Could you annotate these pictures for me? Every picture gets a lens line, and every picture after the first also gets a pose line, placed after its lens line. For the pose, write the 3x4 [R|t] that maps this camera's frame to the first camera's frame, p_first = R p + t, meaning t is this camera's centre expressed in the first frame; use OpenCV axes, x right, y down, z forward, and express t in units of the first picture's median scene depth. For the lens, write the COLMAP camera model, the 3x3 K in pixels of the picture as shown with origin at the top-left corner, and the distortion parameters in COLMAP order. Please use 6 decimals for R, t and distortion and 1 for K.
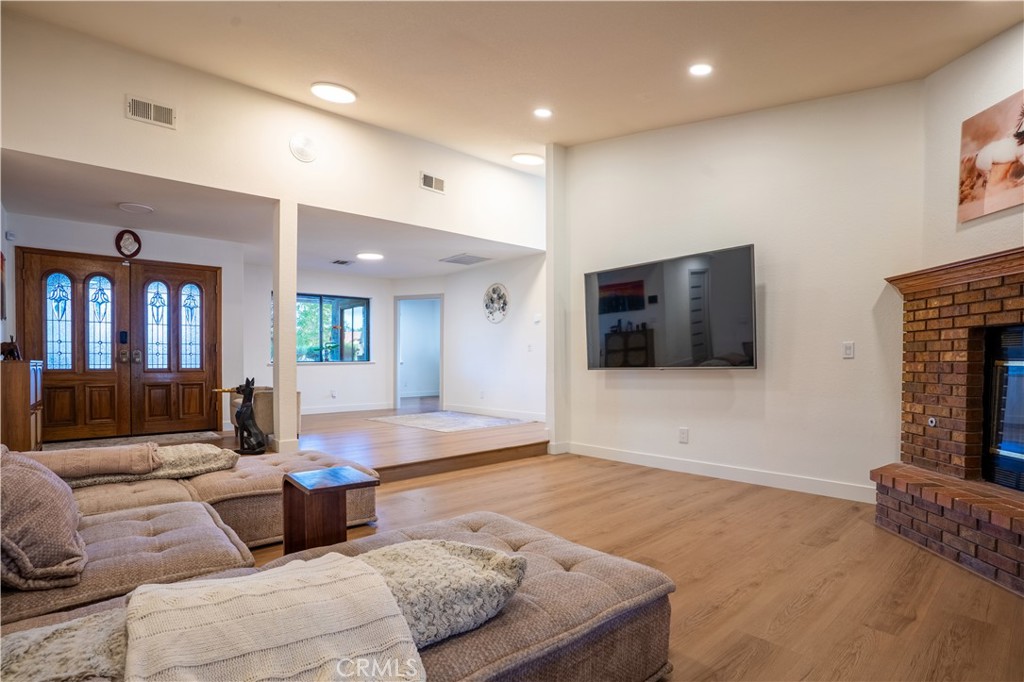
lens RADIAL K [[497.6, 0, 504.5], [0, 497.6, 344.9], [0, 0, 1]] dist [-0.002598, -0.000925]
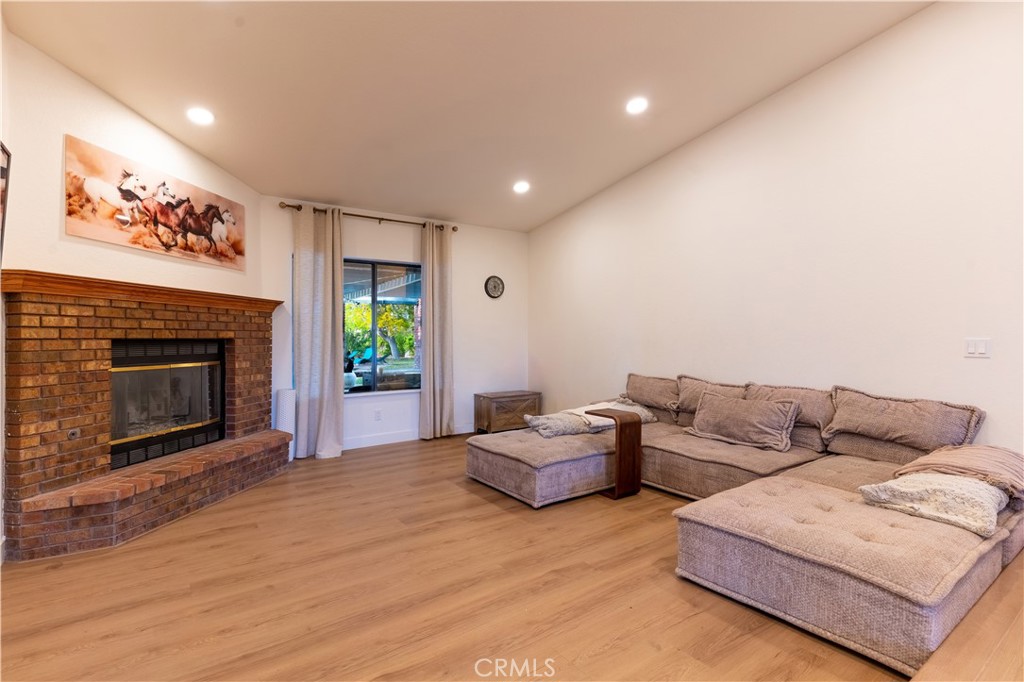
lens RADIAL K [[497.6, 0, 510.7], [0, 497.6, 342.8], [0, 0, 1]] dist [-0.002598, -0.000925]
pose [[-0.997264, -0.002445, 0.073886, -0.057353], [-0.003863, 0.999811, -0.019060, -0.008114], [-0.073825, -0.019294, -0.997085, 1.973737]]
